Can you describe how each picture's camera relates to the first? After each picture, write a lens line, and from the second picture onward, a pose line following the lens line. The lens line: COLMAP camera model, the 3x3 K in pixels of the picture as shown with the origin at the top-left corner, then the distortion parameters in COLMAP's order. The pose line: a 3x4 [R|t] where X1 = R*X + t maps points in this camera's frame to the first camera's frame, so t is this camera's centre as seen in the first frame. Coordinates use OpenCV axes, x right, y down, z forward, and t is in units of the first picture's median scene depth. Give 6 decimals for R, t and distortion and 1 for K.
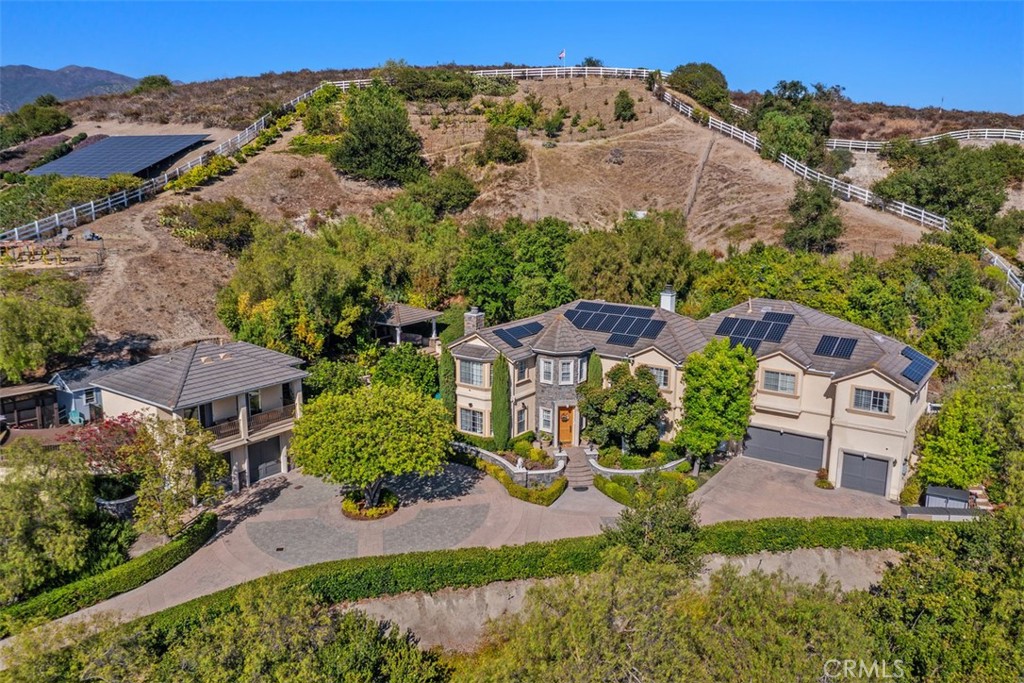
lens RADIAL K [[801.0, 0, 508.8], [0, 801.0, 339.4], [0, 0, 1]] dist [-0.009814, 0.001208]
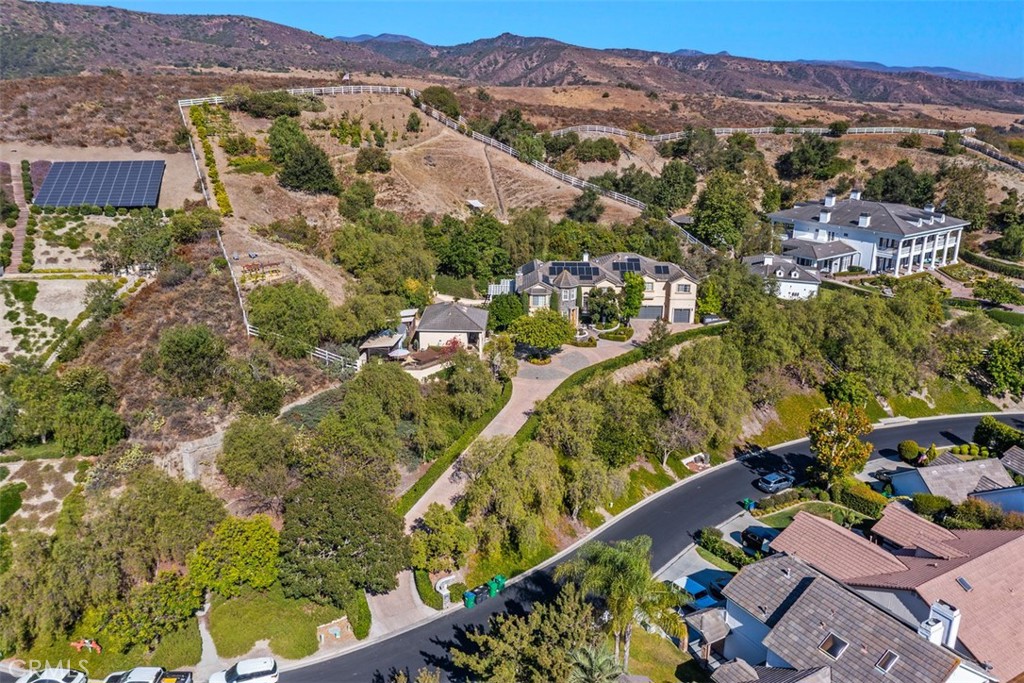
lens RADIAL K [[801.0, 0, 508.8], [0, 801.0, 339.4], [0, 0, 1]] dist [-0.009814, 0.001208]
pose [[0.817386, -0.168431, 0.550918, -1.334729], [0.113110, 0.984613, 0.133205, -0.155753], [-0.564877, -0.046565, 0.823860, -0.781927]]
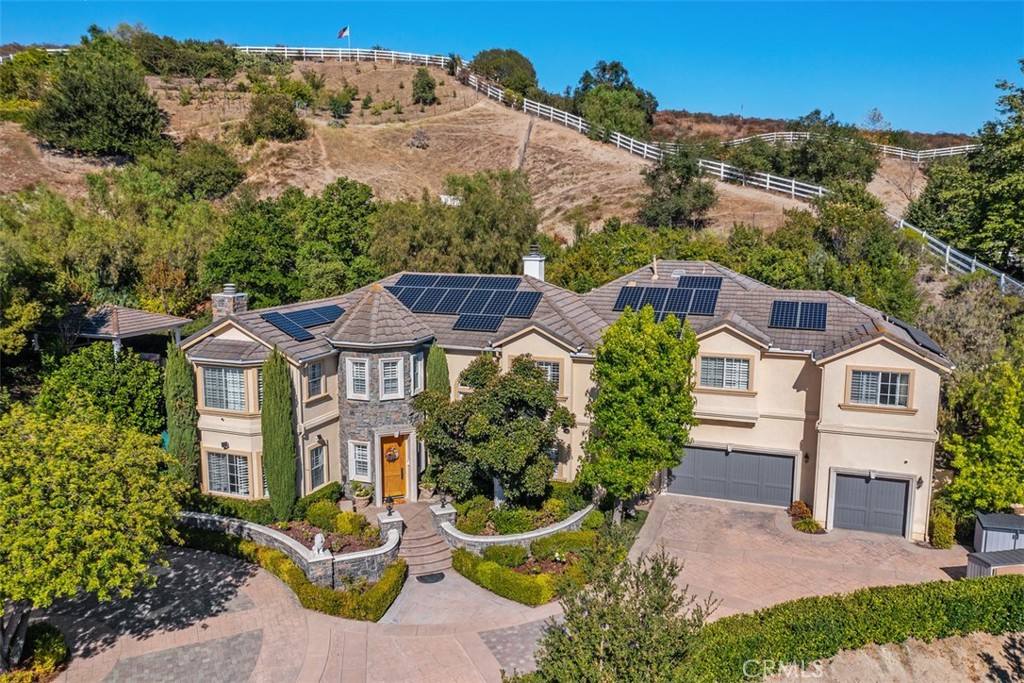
lens RADIAL K [[801.0, 0, 508.8], [0, 801.0, 339.4], [0, 0, 1]] dist [-0.009814, 0.001208]
pose [[0.965284, -0.040762, 0.258002, 0.003394], [0.055025, 0.997316, -0.048302, 0.044547], [-0.255340, 0.060822, 0.964936, 0.389021]]
